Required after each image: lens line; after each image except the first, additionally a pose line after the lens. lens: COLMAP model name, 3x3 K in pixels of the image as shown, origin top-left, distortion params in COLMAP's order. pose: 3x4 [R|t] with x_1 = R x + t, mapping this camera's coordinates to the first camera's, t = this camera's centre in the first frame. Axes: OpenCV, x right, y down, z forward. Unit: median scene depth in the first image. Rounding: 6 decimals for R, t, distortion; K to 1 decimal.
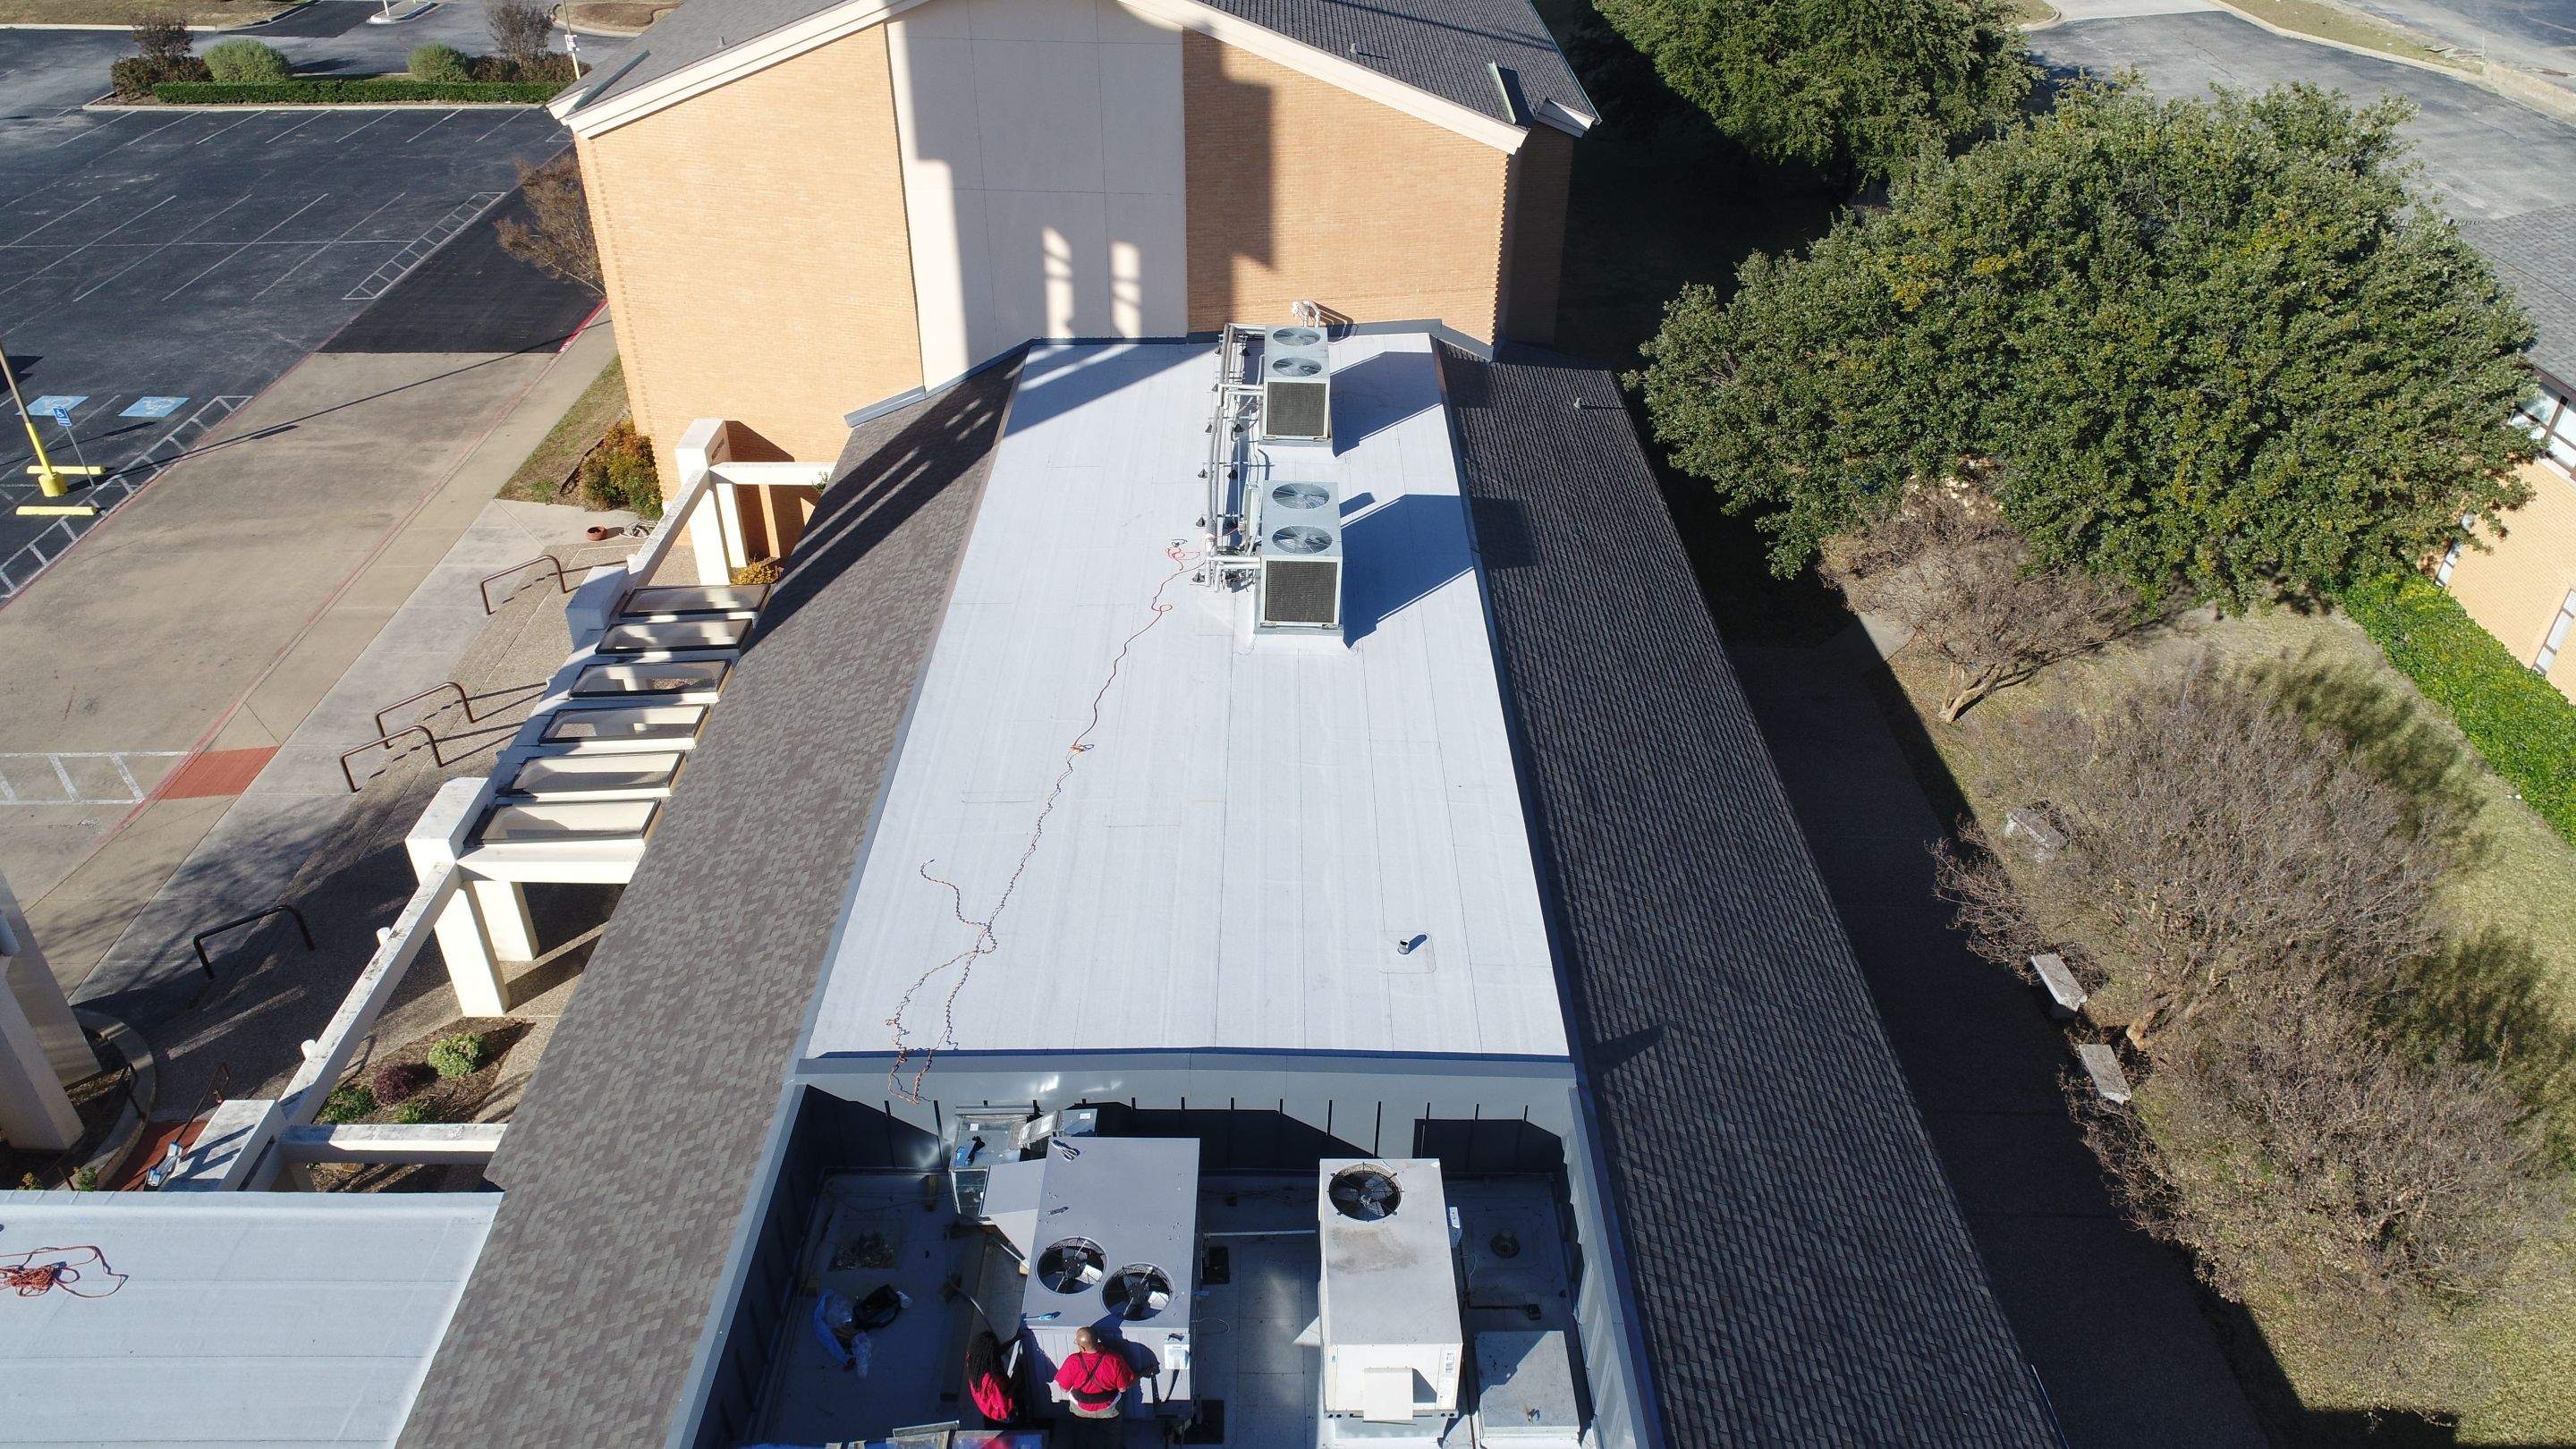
lens RADIAL K [[1727.5, 0, 1279.2], [0, 1727.5, 725.0], [0, 0, 1]] dist [0.003430, 0.000774]
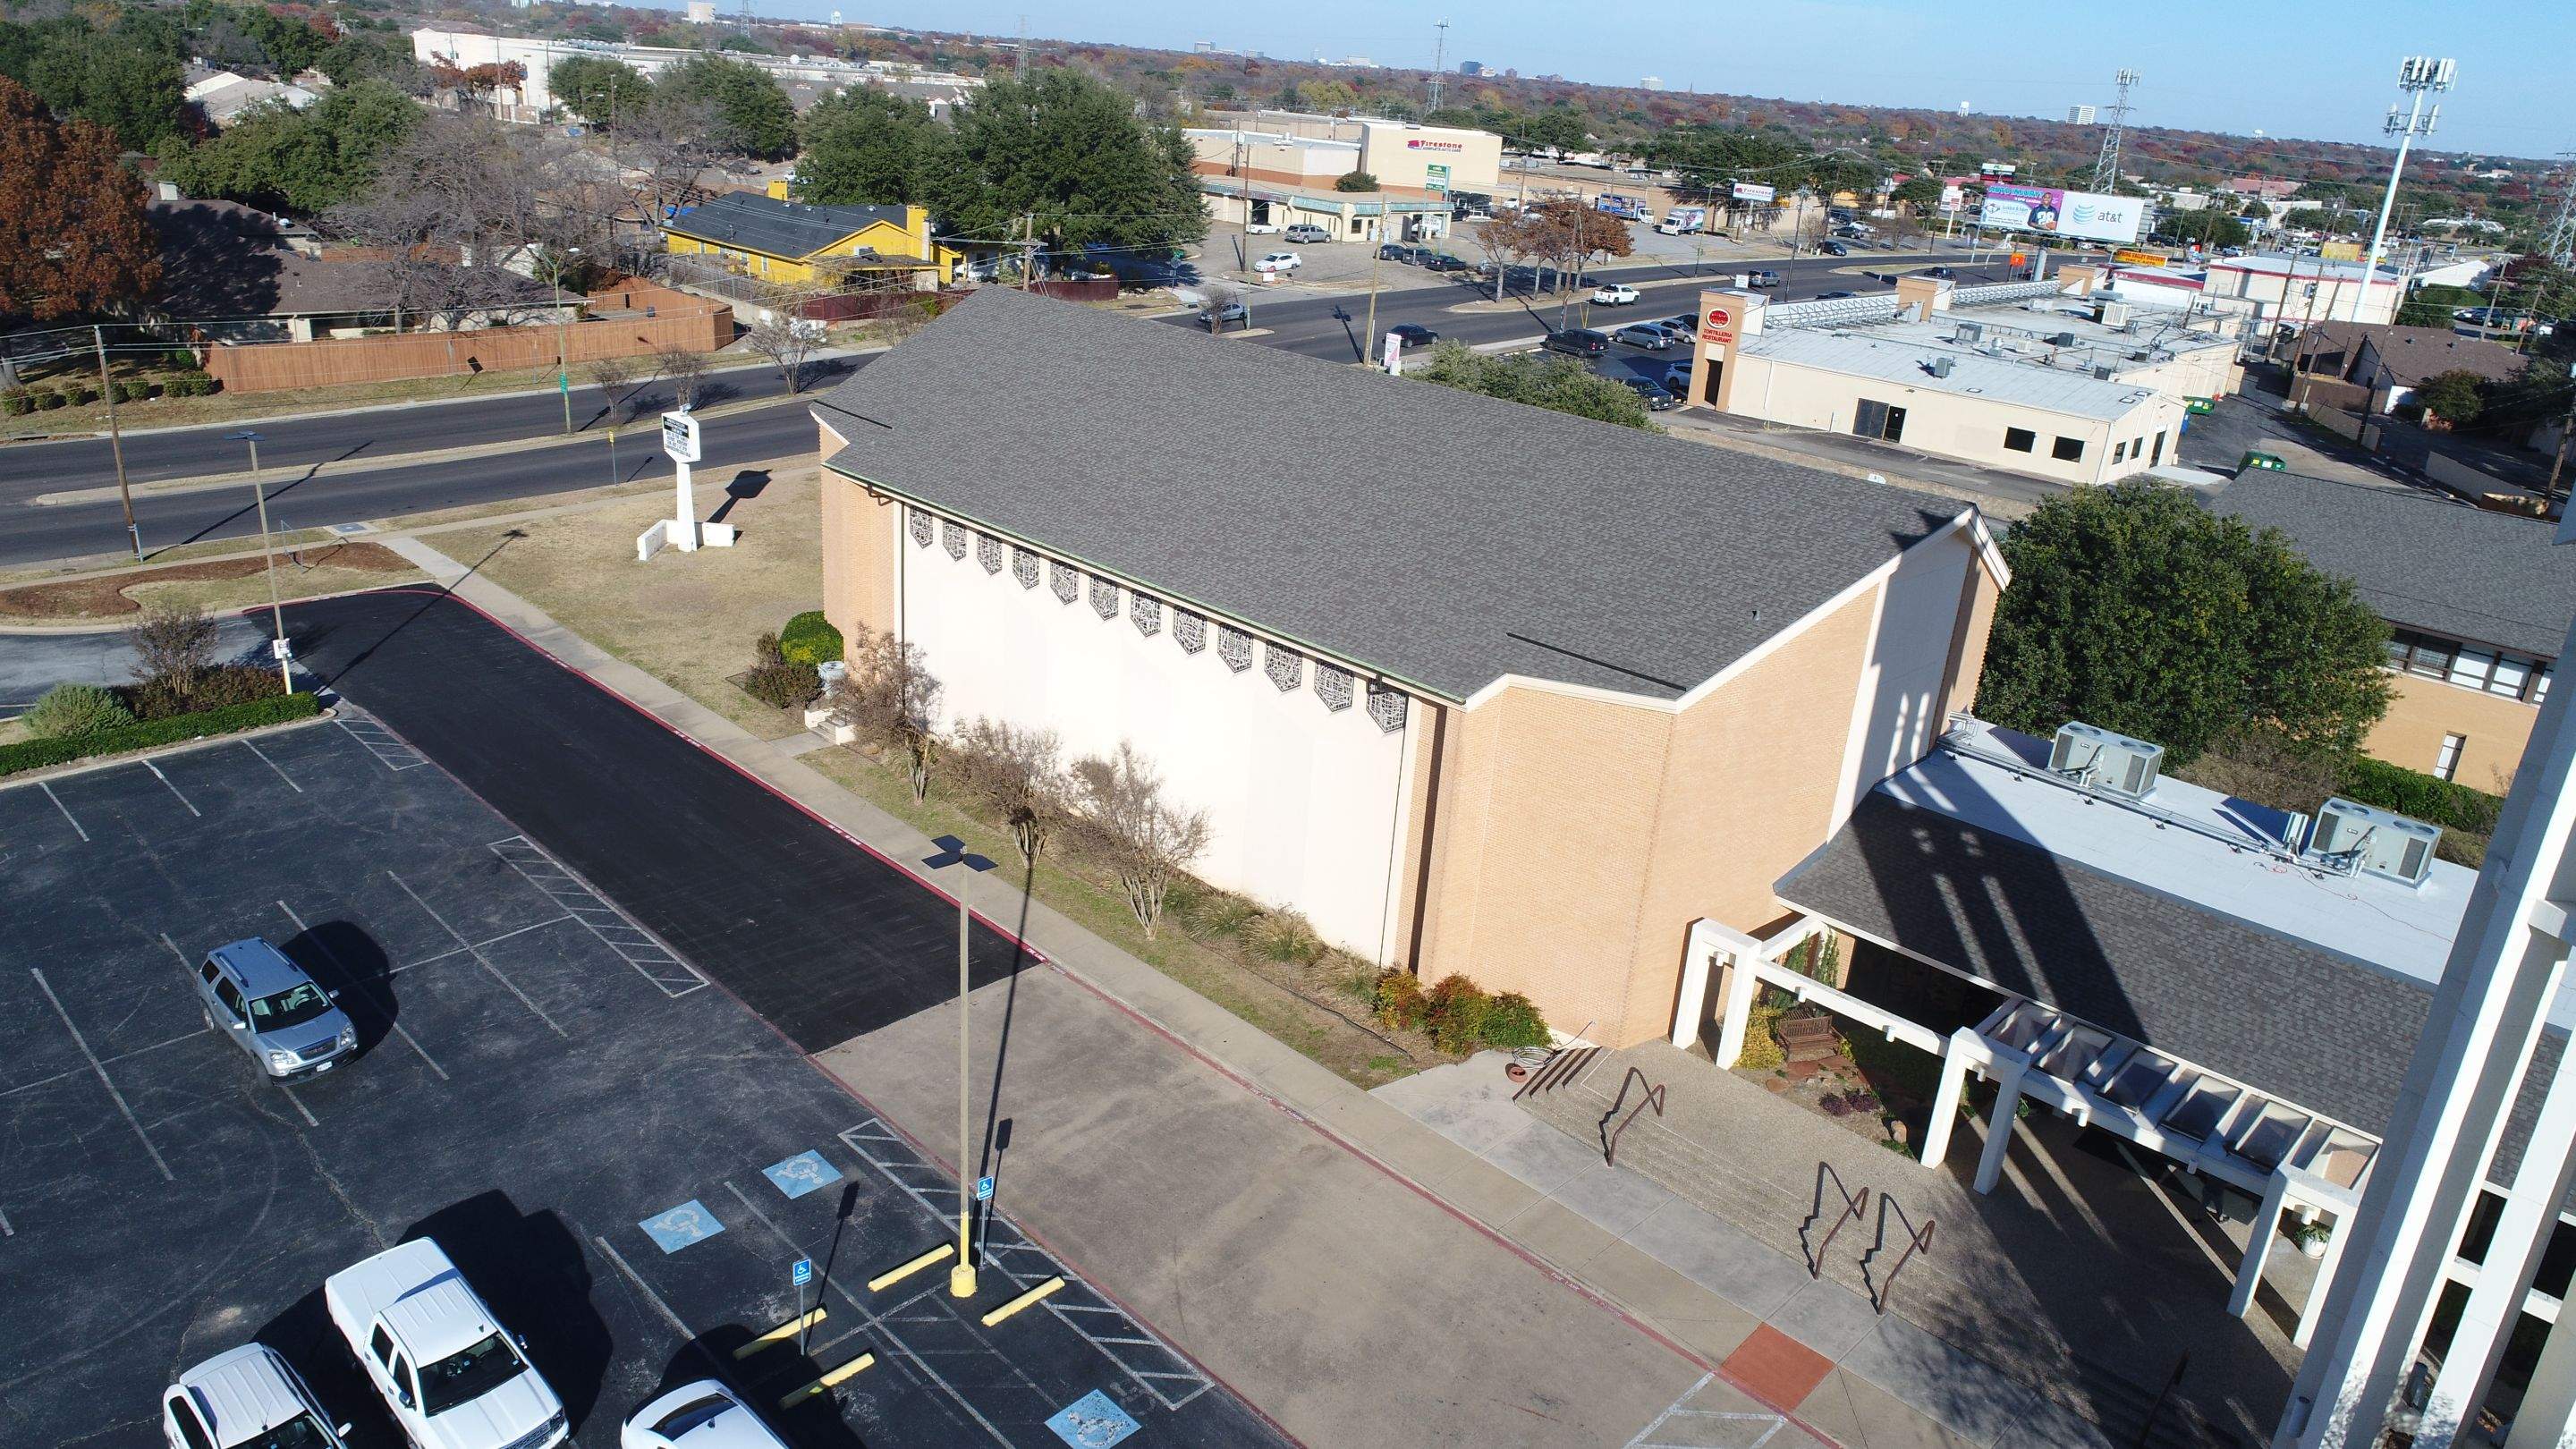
lens RADIAL K [[1744.3, 0, 1300.5], [0, 1744.3, 754.1], [0, 0, 1]] dist [-0.000350, 0.001861]
pose [[0.688539, -0.227289, 0.688661, -1.137895], [0.344420, 0.938173, -0.034720, -0.293960], [-0.638191, 0.261095, 0.724252, 0.278918]]
